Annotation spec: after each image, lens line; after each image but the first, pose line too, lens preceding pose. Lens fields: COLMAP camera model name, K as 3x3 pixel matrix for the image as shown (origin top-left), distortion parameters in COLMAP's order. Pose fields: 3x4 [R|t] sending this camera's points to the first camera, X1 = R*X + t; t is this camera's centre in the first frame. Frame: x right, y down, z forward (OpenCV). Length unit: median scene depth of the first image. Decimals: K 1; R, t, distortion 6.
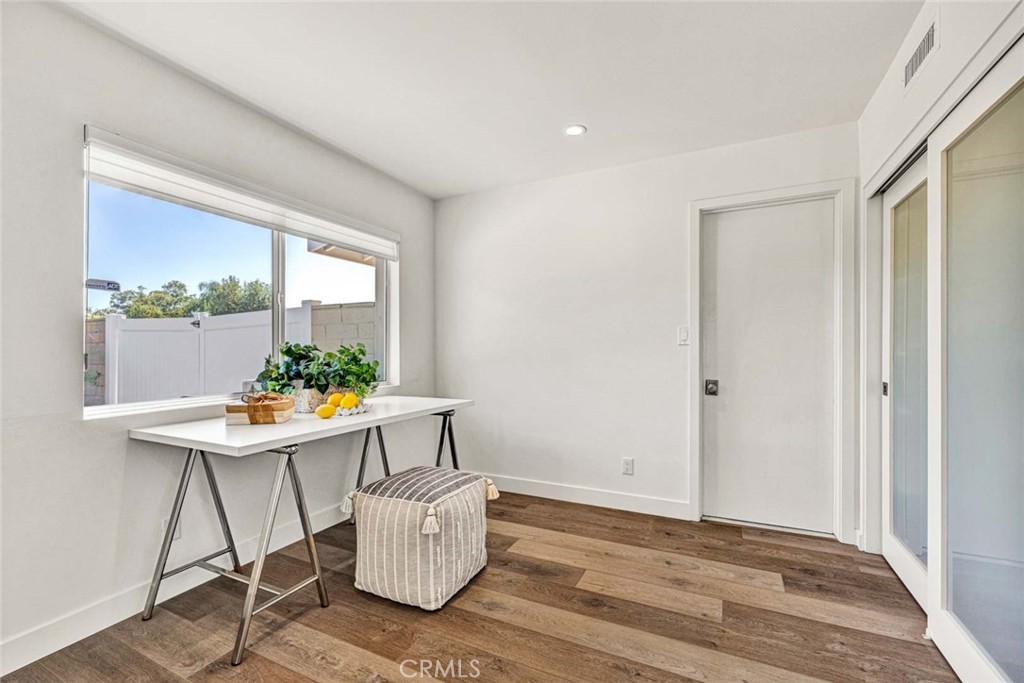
lens RADIAL K [[420.9, 0, 514.0], [0, 420.9, 351.1], [0, 0, 1]] dist [-0.000431, -0.000186]
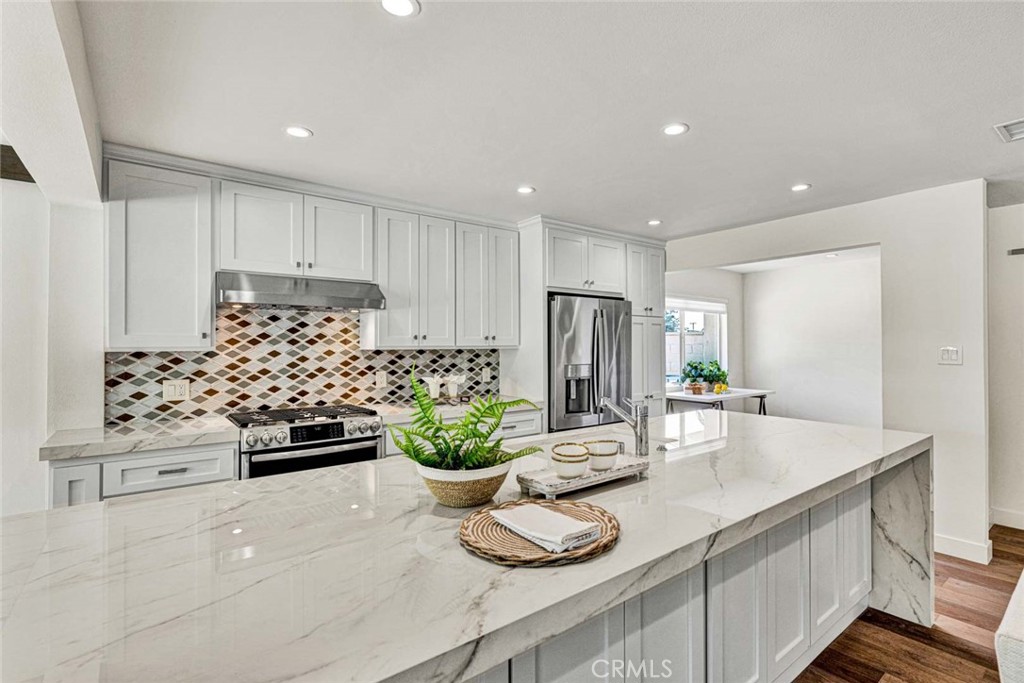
lens RADIAL K [[478.6, 0, 512.0], [0, 478.6, 341.5], [0, 0, 1]] dist [-0.001220, -0.000316]
pose [[0.896867, -0.001368, -0.442297, -0.269258], [0.000208, 0.999996, -0.002671, -0.125952], [0.442299, 0.002303, 0.896865, -1.847938]]
